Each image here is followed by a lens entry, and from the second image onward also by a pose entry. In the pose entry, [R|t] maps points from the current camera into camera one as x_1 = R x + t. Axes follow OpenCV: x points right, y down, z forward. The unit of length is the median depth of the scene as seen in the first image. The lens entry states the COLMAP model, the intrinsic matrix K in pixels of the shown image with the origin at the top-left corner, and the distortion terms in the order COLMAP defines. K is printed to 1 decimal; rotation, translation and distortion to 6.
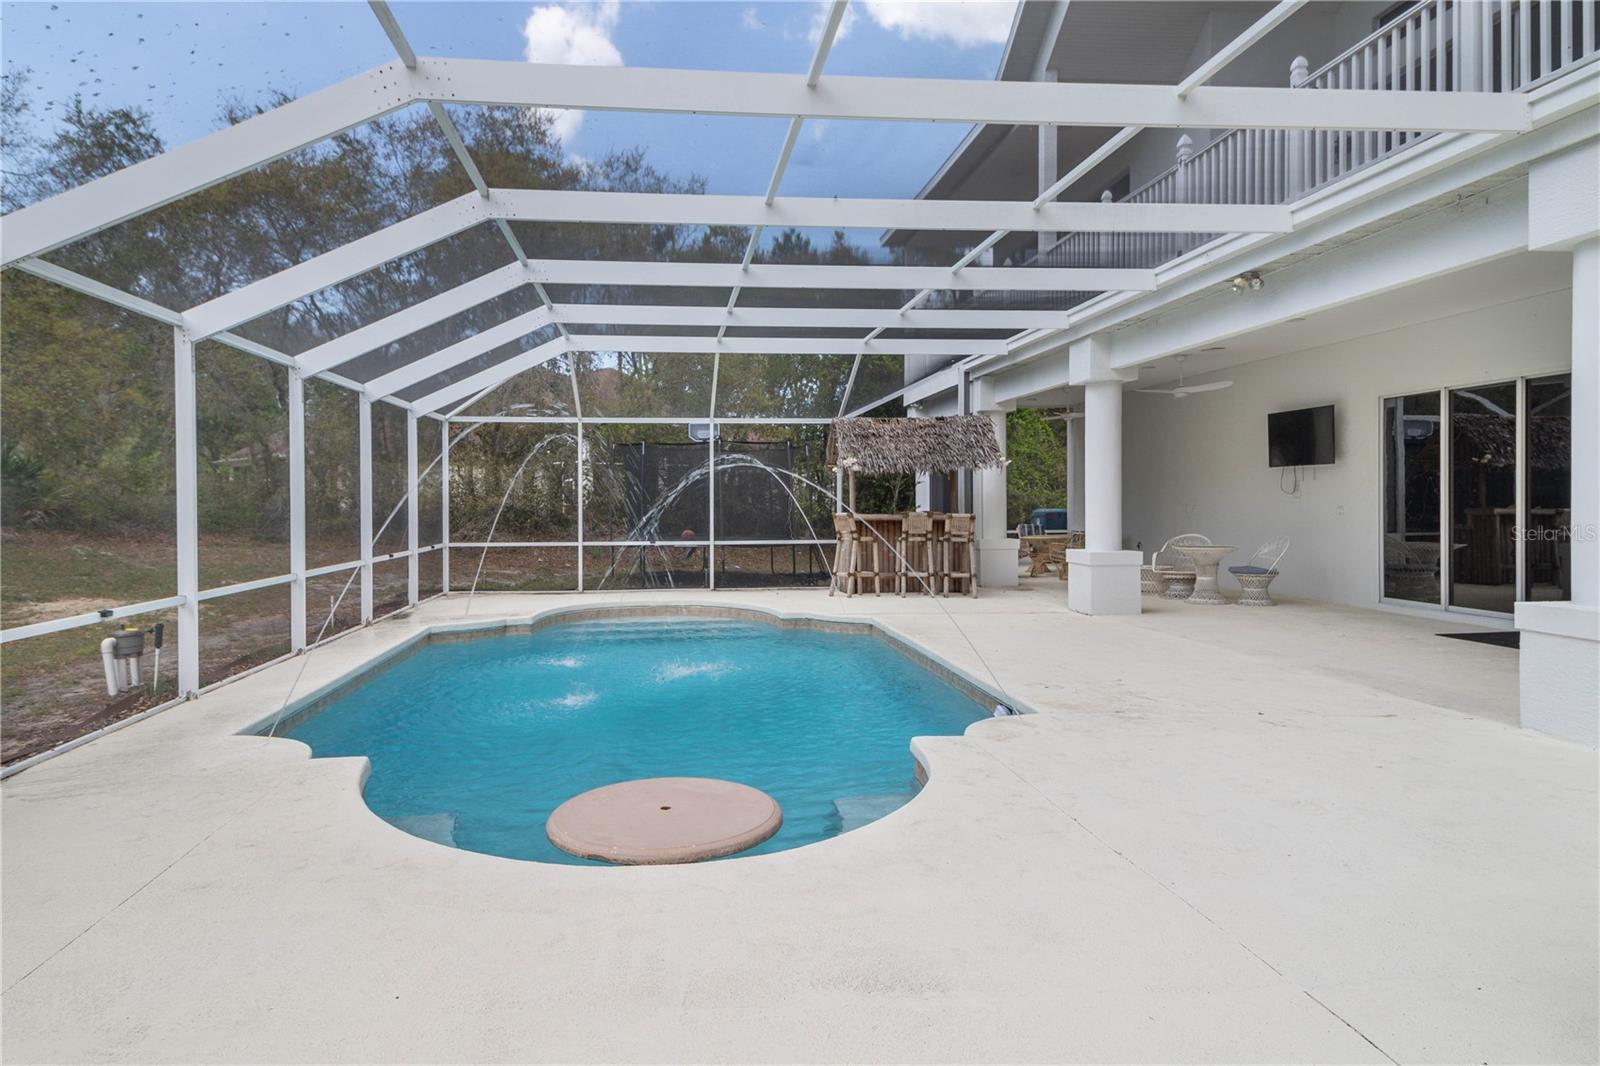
lens RADIAL K [[935.6, 0, 760.0], [0, 935.6, 514.9], [0, 0, 1]] dist [0.001906, -0.000336]
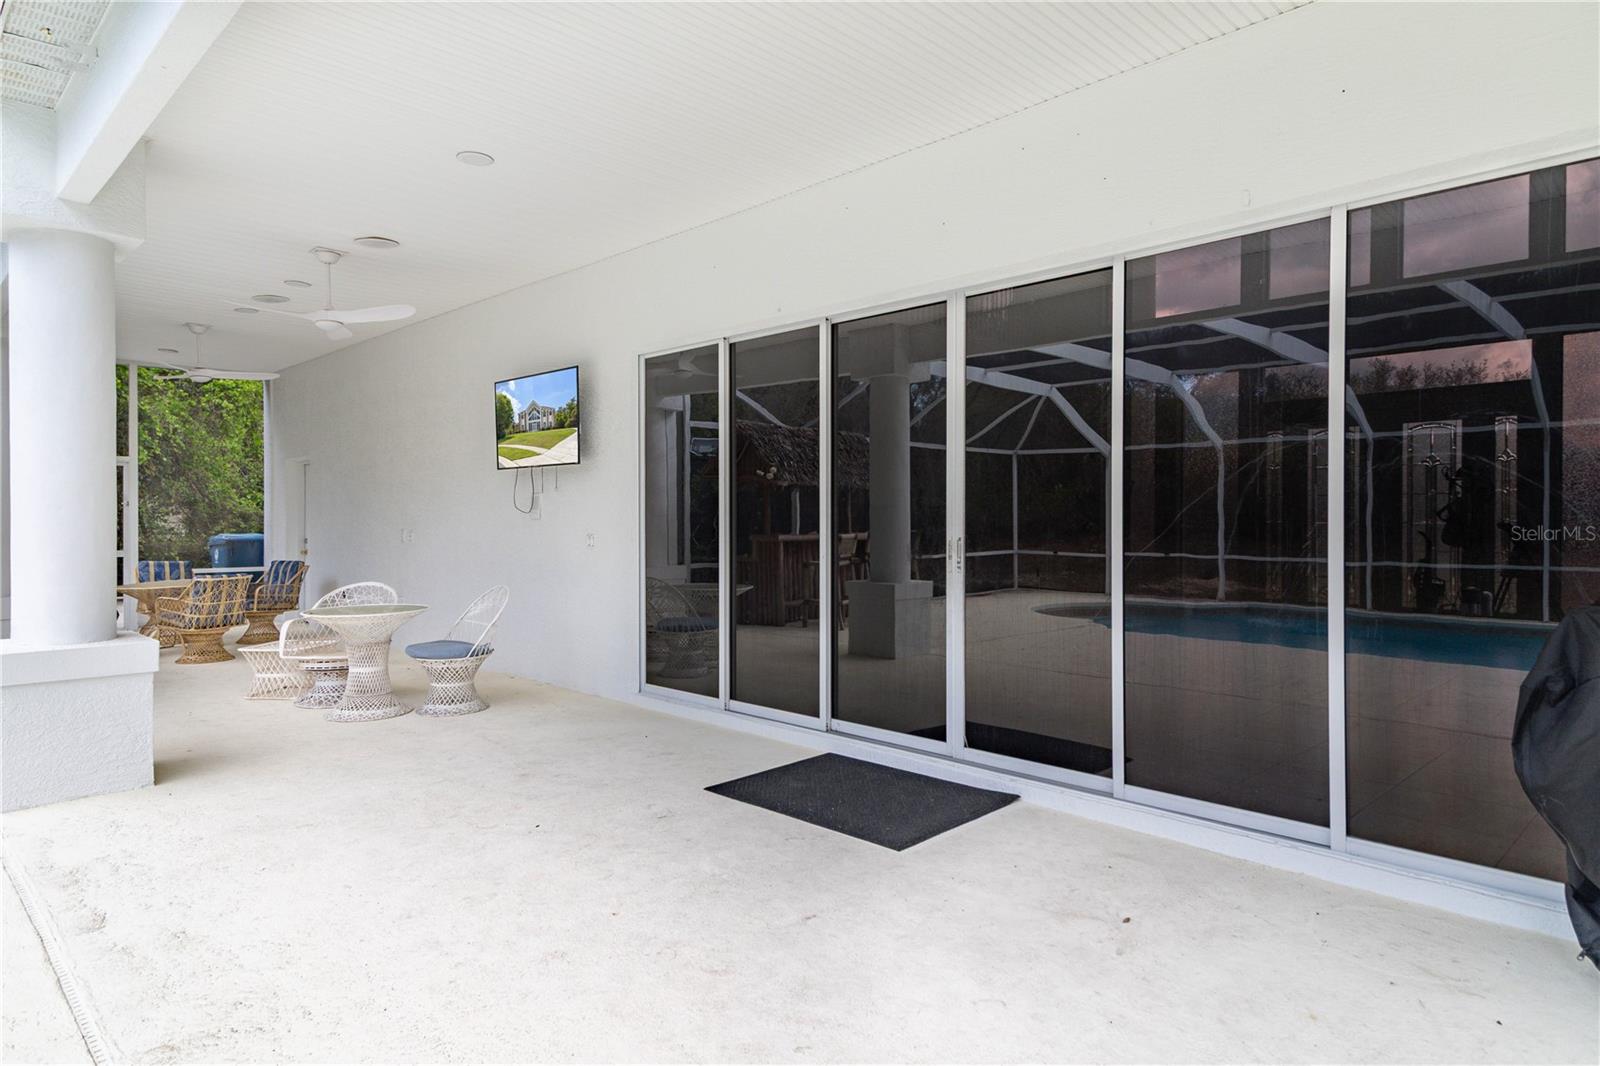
lens RADIAL K [[935.6, 0, 799.3], [0, 935.6, 531.0], [0, 0, 1]] dist [0.001906, -0.000336]
pose [[0.765592, 0.000083, 0.643326, 0.321368], [0.002266, 0.999993, -0.002826, -0.009368], [-0.643322, 0.003621, 0.765587, 0.428489]]
